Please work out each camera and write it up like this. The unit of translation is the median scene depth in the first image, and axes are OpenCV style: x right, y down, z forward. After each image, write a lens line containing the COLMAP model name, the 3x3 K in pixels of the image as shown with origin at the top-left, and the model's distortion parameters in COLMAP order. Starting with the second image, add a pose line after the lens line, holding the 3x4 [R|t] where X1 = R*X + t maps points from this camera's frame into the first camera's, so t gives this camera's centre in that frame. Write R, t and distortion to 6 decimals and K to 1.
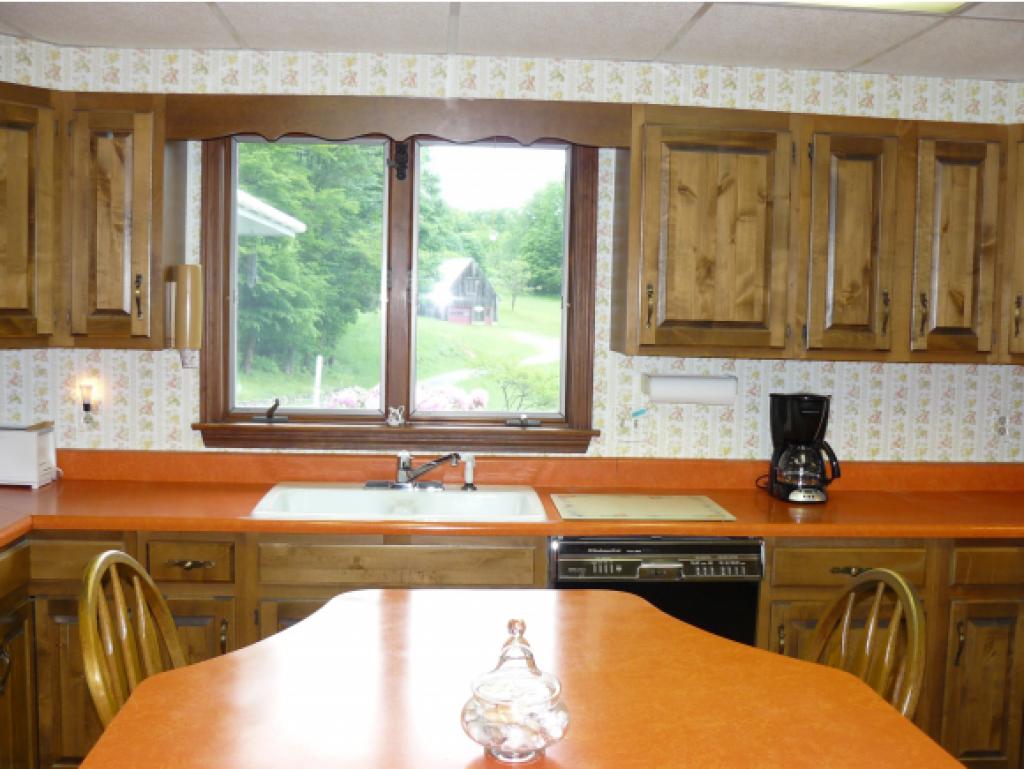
lens RADIAL K [[1087.3, 0, 512.0], [0, 1087.3, 384.5], [0, 0, 1]] dist [-0.193569, 0.238669]
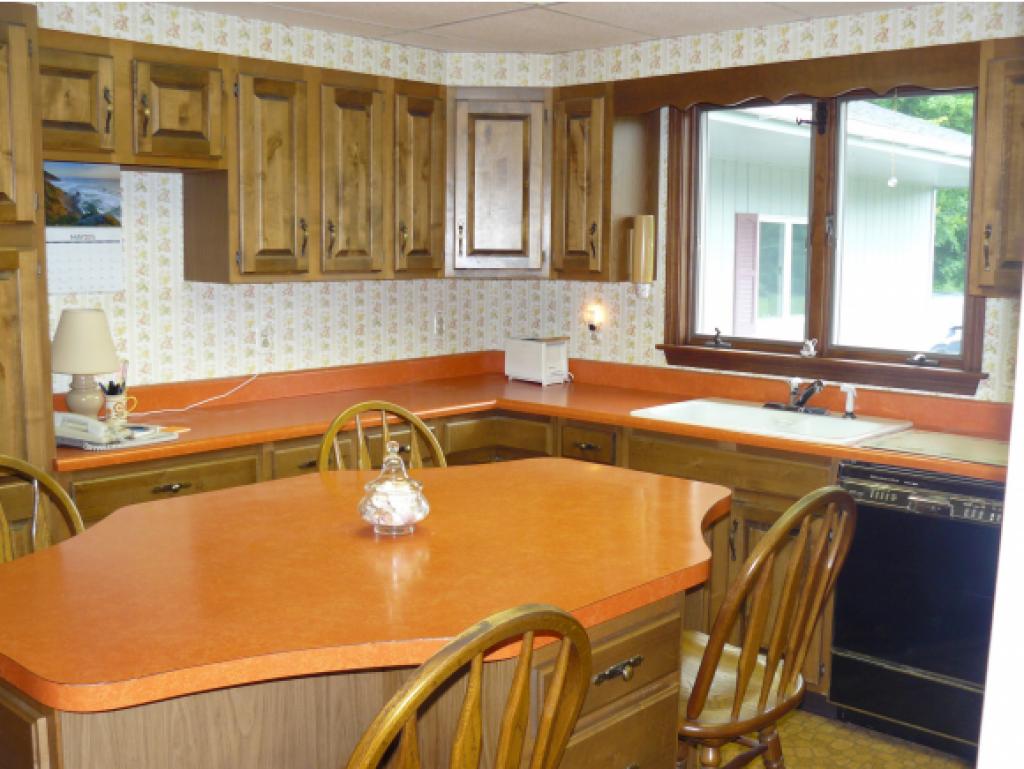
lens RADIAL K [[1087.3, 0, 512.0], [0, 1087.3, 384.5], [0, 0, 1]] dist [-0.193569, 0.238669]
pose [[0.688198, 0.078392, -0.721275, 0.504374], [-0.045698, 0.996855, 0.064741, 0.009824], [0.724082, -0.011594, 0.689616, 0.018882]]
